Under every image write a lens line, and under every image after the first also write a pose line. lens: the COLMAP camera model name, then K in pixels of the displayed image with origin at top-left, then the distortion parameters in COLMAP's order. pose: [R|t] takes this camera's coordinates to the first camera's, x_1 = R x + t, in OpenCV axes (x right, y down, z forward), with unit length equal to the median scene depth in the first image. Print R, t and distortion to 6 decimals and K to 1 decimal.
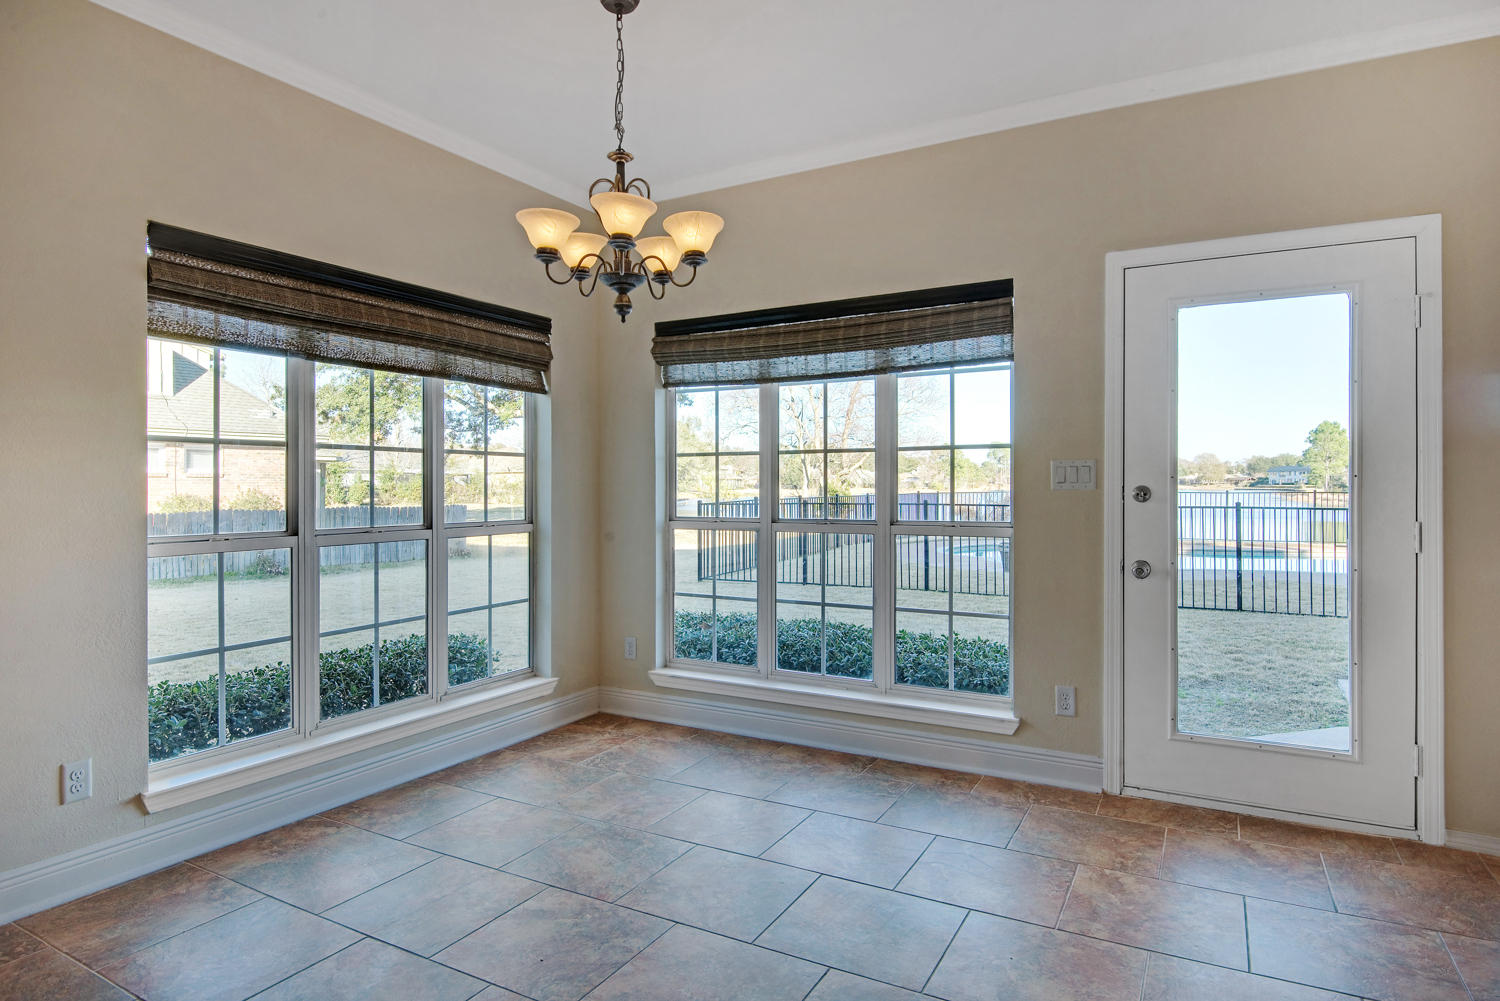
lens RADIAL K [[823.4, 0, 750.0], [0, 823.4, 500.5], [0, 0, 1]] dist [0.000022, -0.015293]
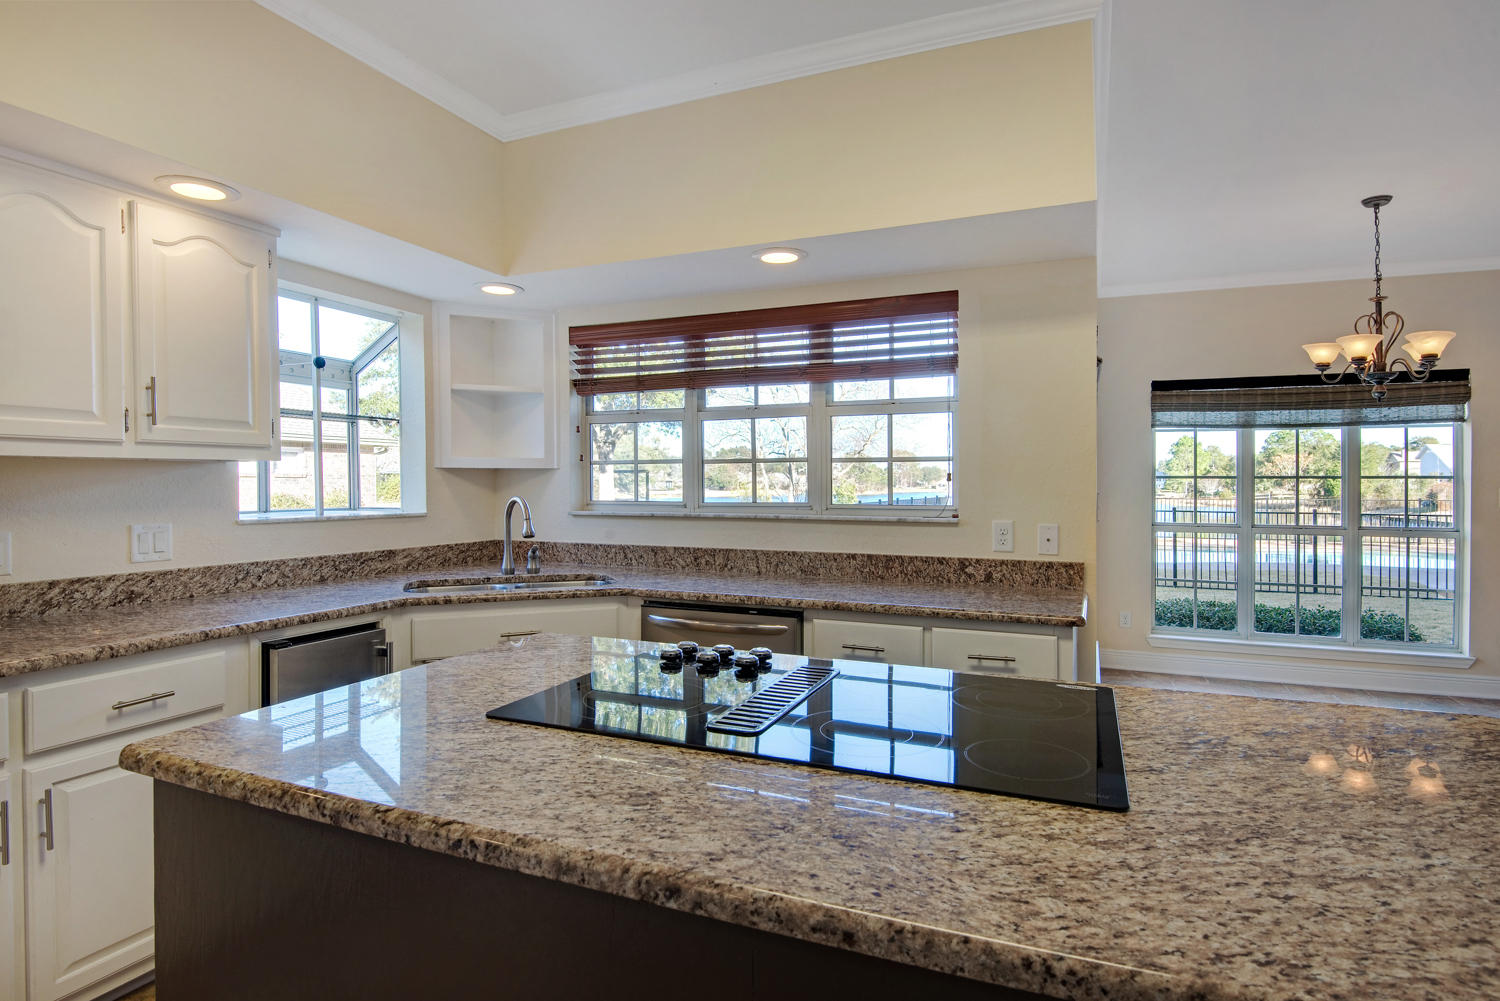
lens RADIAL K [[772.9, 0, 748.4], [0, 772.9, 482.7], [0, 0, 1]] dist [-0.000149, -0.020563]
pose [[0.992532, 0.010669, 0.121517, -1.116843], [-0.007934, 0.999705, -0.022963, -0.014316], [-0.121726, 0.021827, 0.992324, -0.219911]]
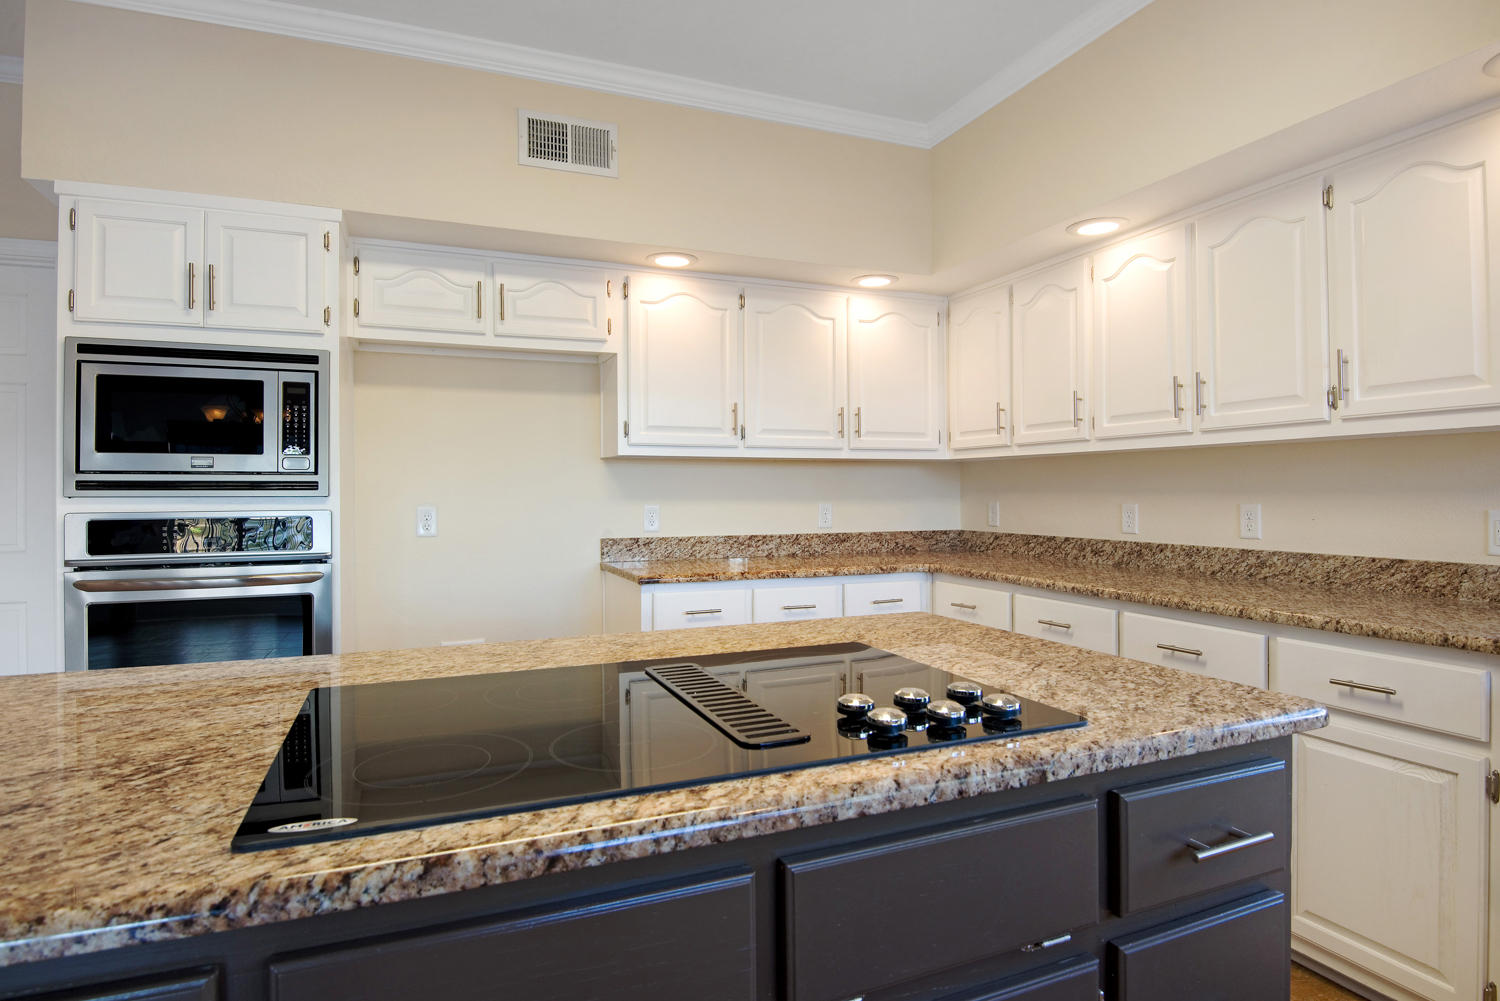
lens RADIAL K [[800.2, 0, 743.1], [0, 800.2, 487.5], [0, 0, 1]] dist [0.020732, -0.054431]
pose [[-0.609334, 0.005981, -0.792891, -0.811131], [-0.004371, 0.999931, 0.010902, -0.005428], [0.792902, 0.010108, -0.609266, 0.355685]]
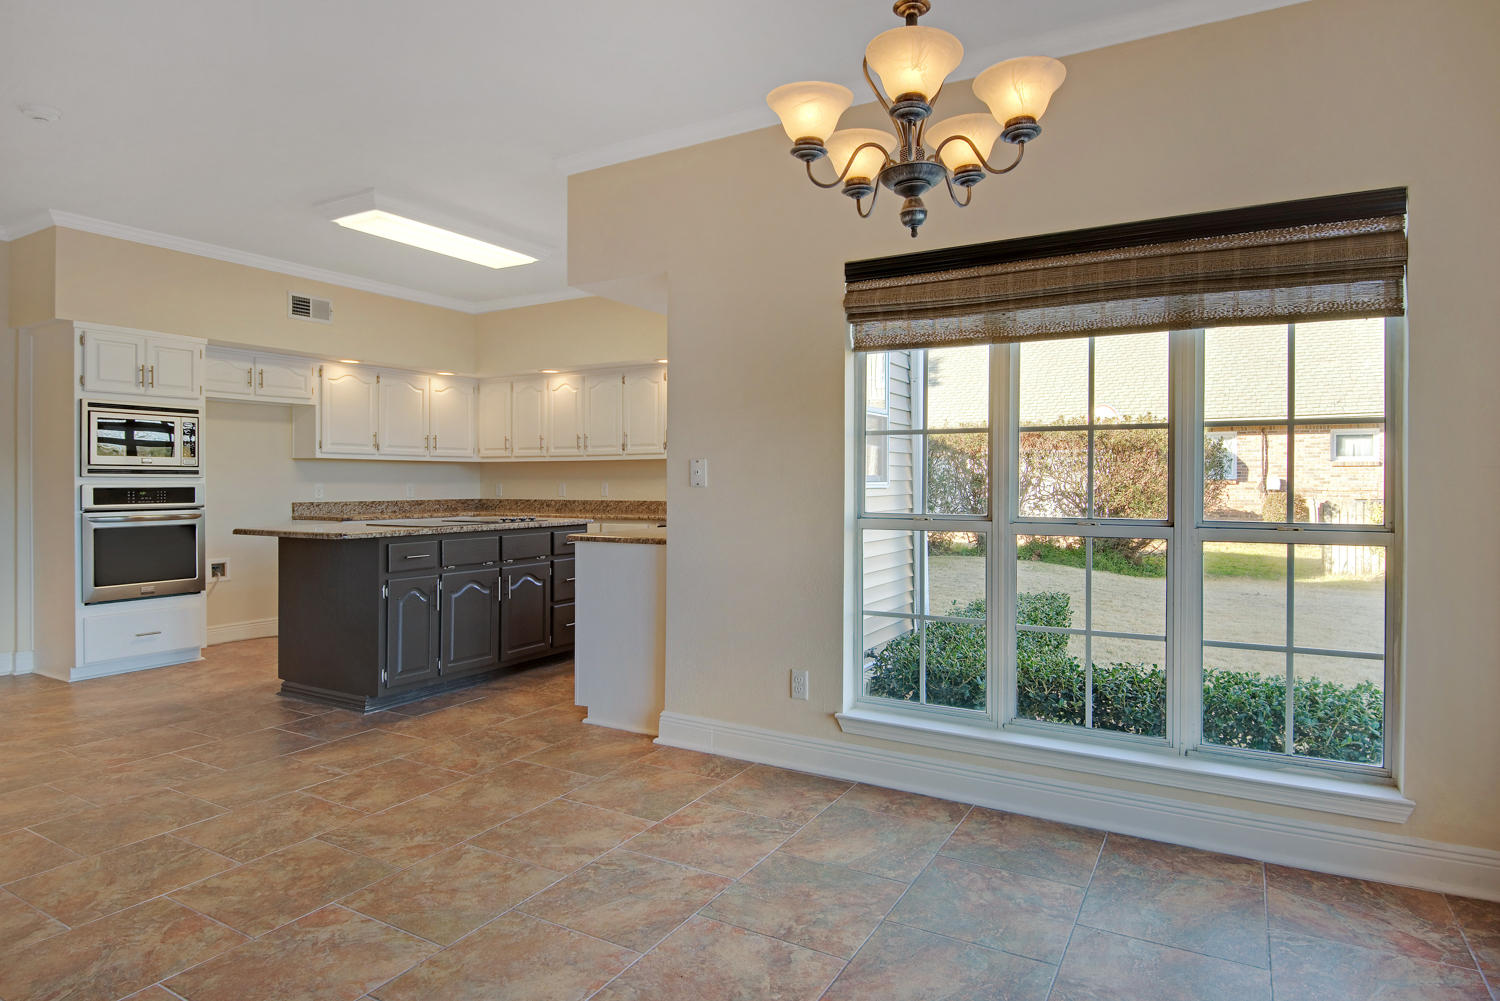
lens RADIAL K [[850.6, 0, 748.9], [0, 850.6, 483.8], [0, 0, 1]] dist [0.001122, -0.017214]
pose [[-0.005598, 0.009787, -0.999936, 0.440693], [-0.016257, 0.999819, 0.009877, -0.008634], [0.999852, 0.016312, -0.005438, 0.654718]]
